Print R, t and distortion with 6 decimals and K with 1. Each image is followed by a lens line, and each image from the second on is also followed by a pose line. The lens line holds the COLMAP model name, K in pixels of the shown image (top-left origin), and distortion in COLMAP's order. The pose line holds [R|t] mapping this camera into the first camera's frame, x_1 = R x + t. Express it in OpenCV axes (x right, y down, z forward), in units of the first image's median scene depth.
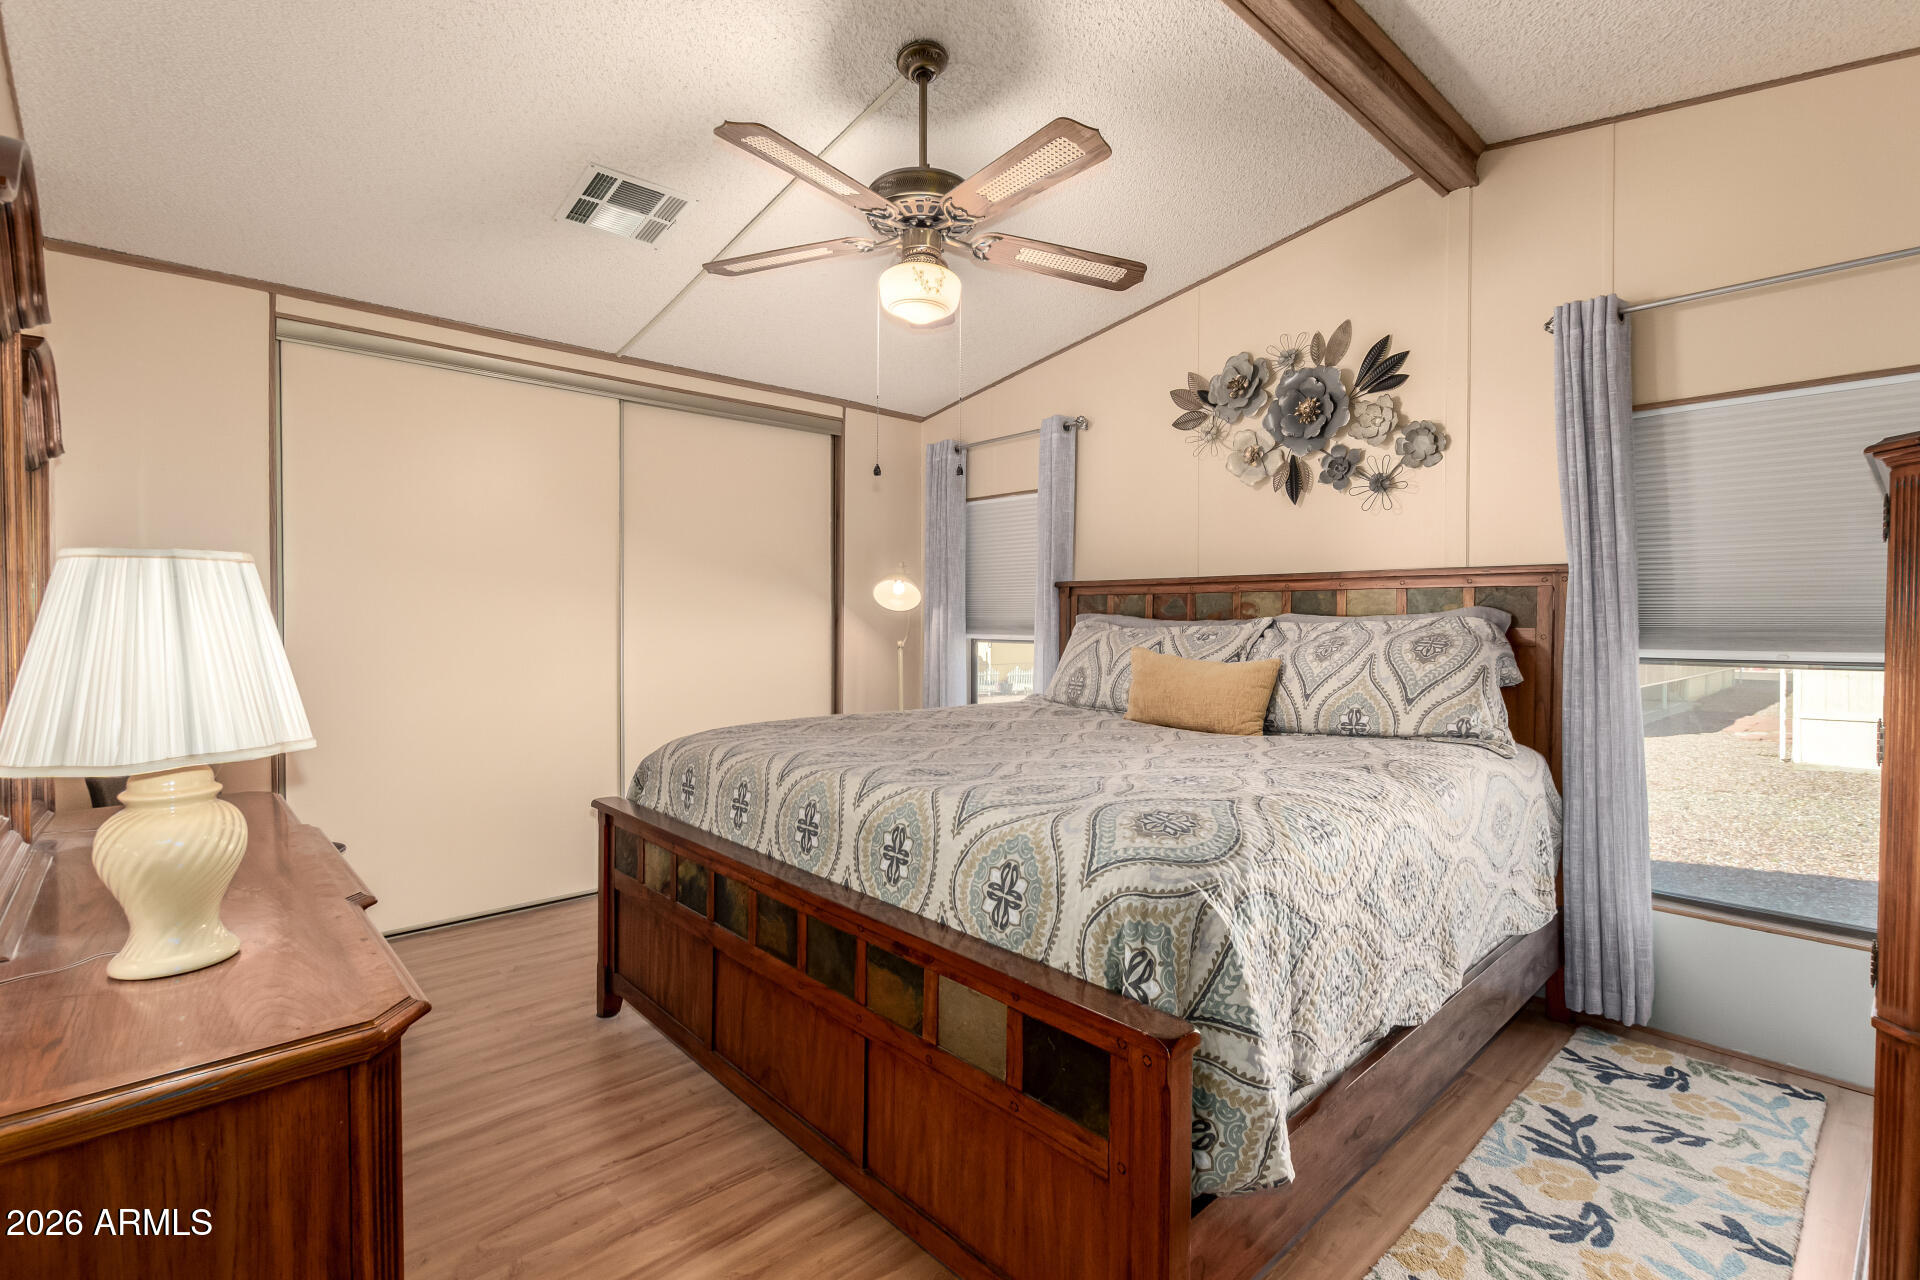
lens RADIAL K [[880.0, 0, 953.4], [0, 880.0, 621.0], [0, 0, 1]] dist [0.000636, -0.000175]
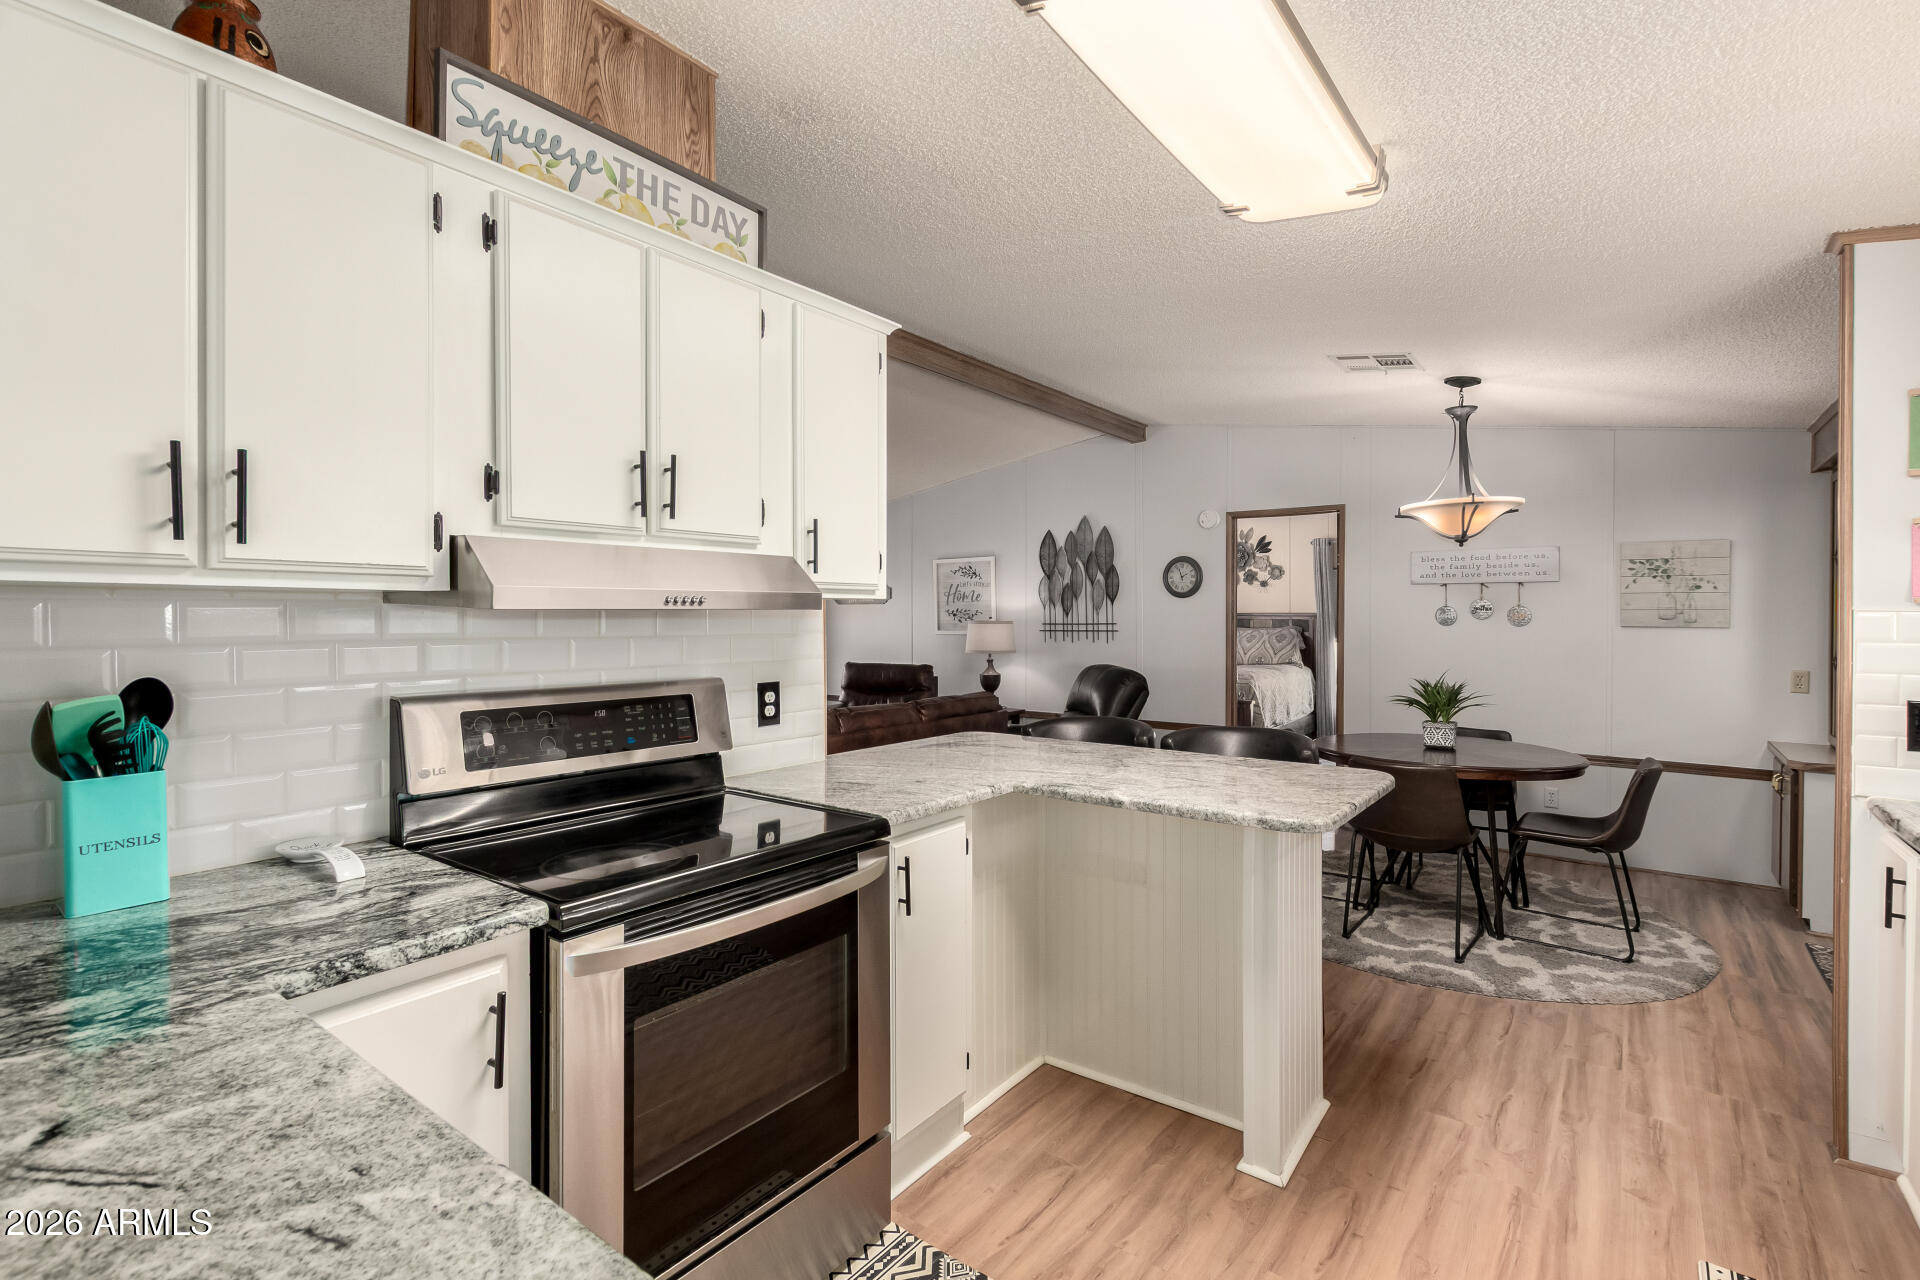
lens RADIAL K [[880.0, 0, 953.4], [0, 880.0, 621.0], [0, 0, 1]] dist [0.000636, -0.000175]
pose [[0.984883, -0.004551, 0.173160, -1.013218], [0.005069, 0.999984, -0.002547, -0.026408], [-0.173145, 0.003386, 0.984890, -1.670271]]
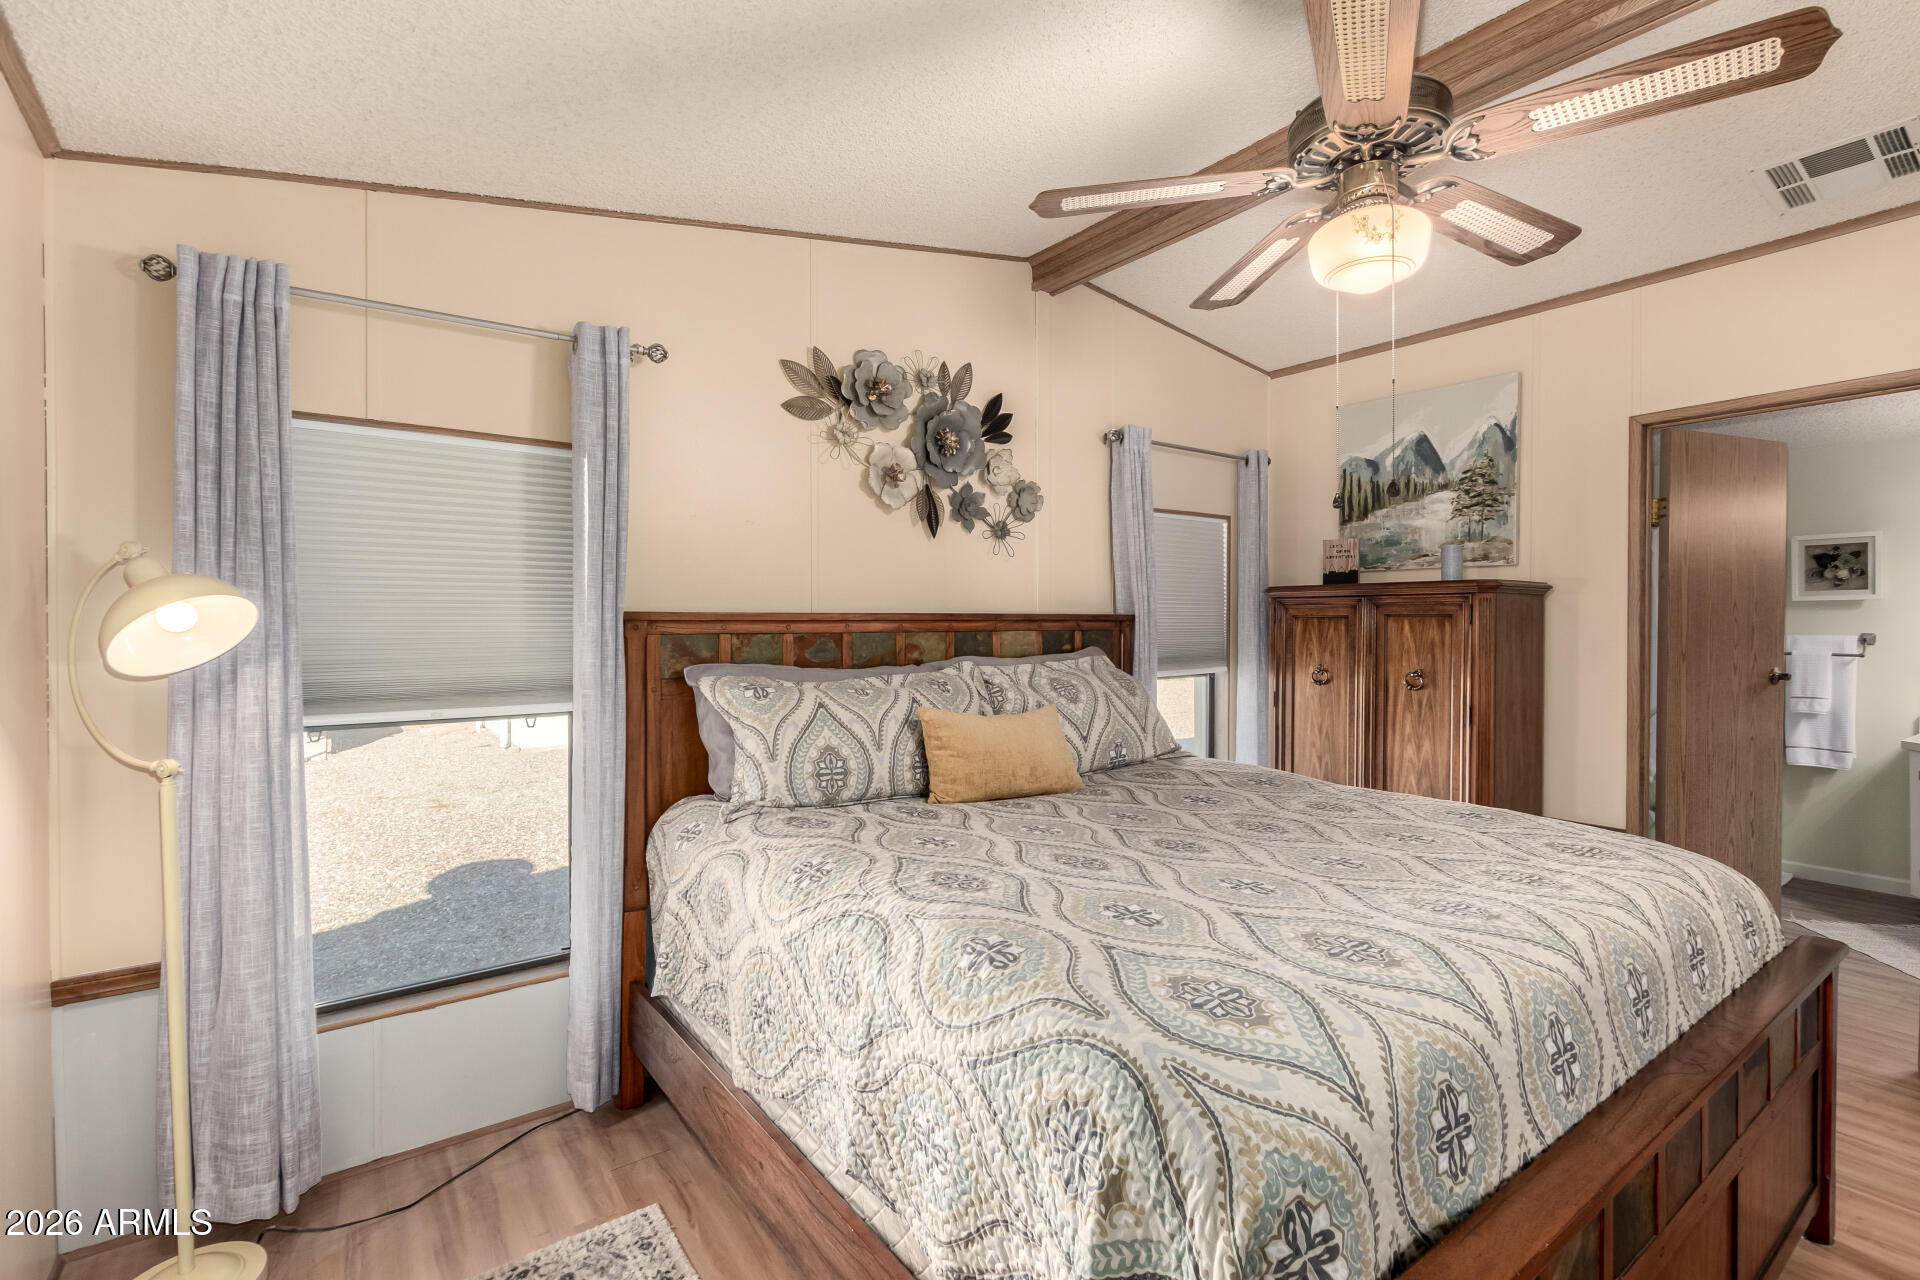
lens RADIAL K [[880.0, 0, 953.4], [0, 880.0, 621.0], [0, 0, 1]] dist [0.000636, -0.000175]
pose [[0.118104, -0.002762, 0.992997, -0.542557], [0.004684, 0.999987, 0.002224, -0.046588], [-0.992990, 0.004389, 0.118116, 0.874985]]
